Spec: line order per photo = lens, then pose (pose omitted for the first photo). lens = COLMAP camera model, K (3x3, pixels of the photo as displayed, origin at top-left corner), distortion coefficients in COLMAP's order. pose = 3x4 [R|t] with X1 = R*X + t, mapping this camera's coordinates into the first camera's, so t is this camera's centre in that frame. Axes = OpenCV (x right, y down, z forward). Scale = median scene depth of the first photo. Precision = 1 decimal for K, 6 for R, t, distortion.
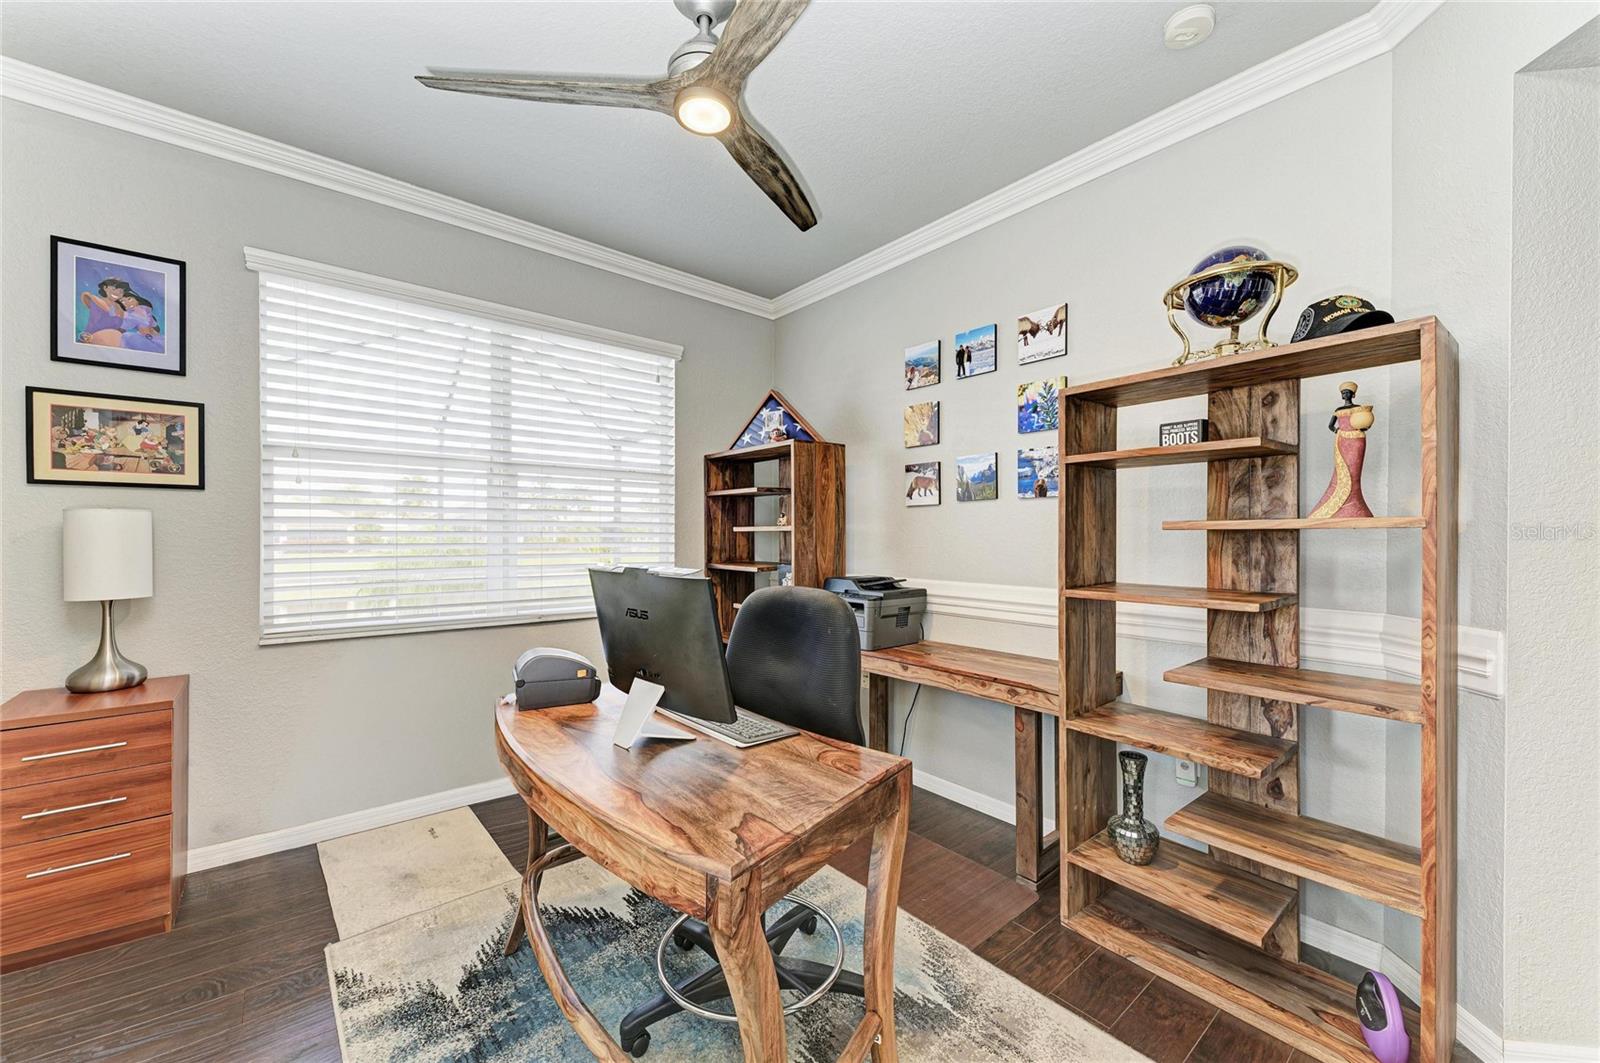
lens RADIAL K [[620.9, 0, 799.3], [0, 620.9, 531.4], [0, 0, 1]] dist [0.015699, -0.002791]
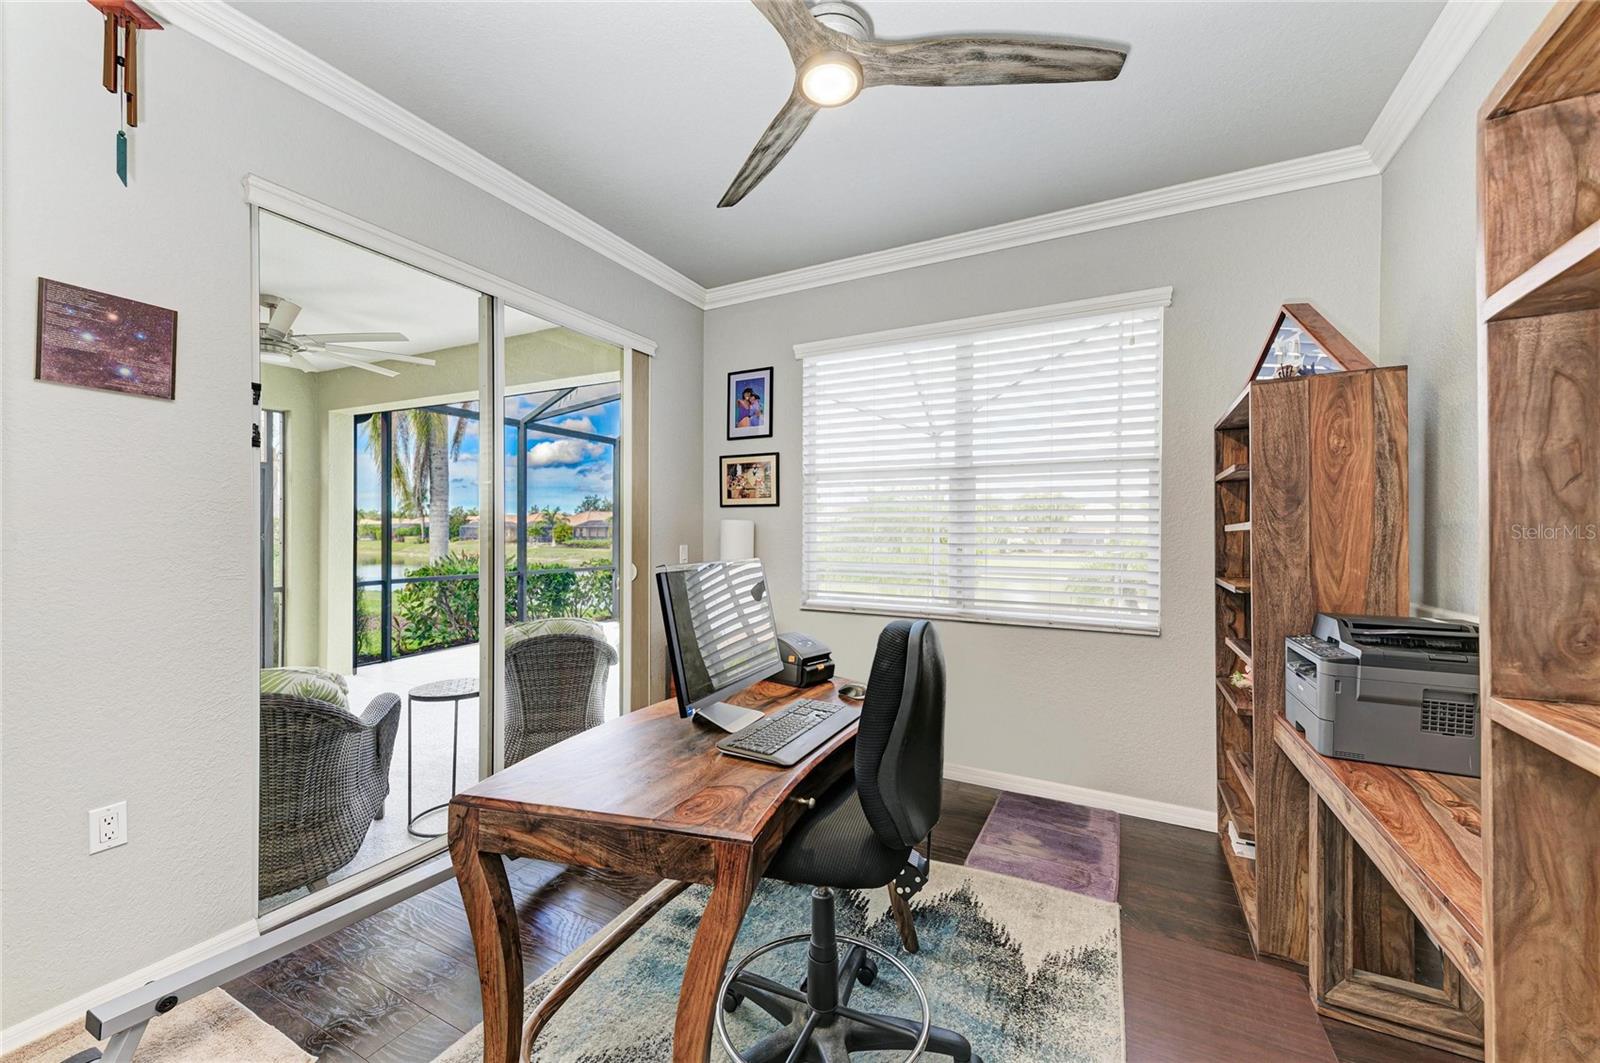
lens RADIAL K [[620.9, 0, 800.9], [0, 620.9, 534.0], [0, 0, 1]] dist [0.015699, -0.002791]
pose [[0.378368, -0.000695, -0.925655, 0.538433], [0.000658, 1.000000, -0.000482, 0.004318], [0.925655, -0.000427, 0.378369, 0.470760]]
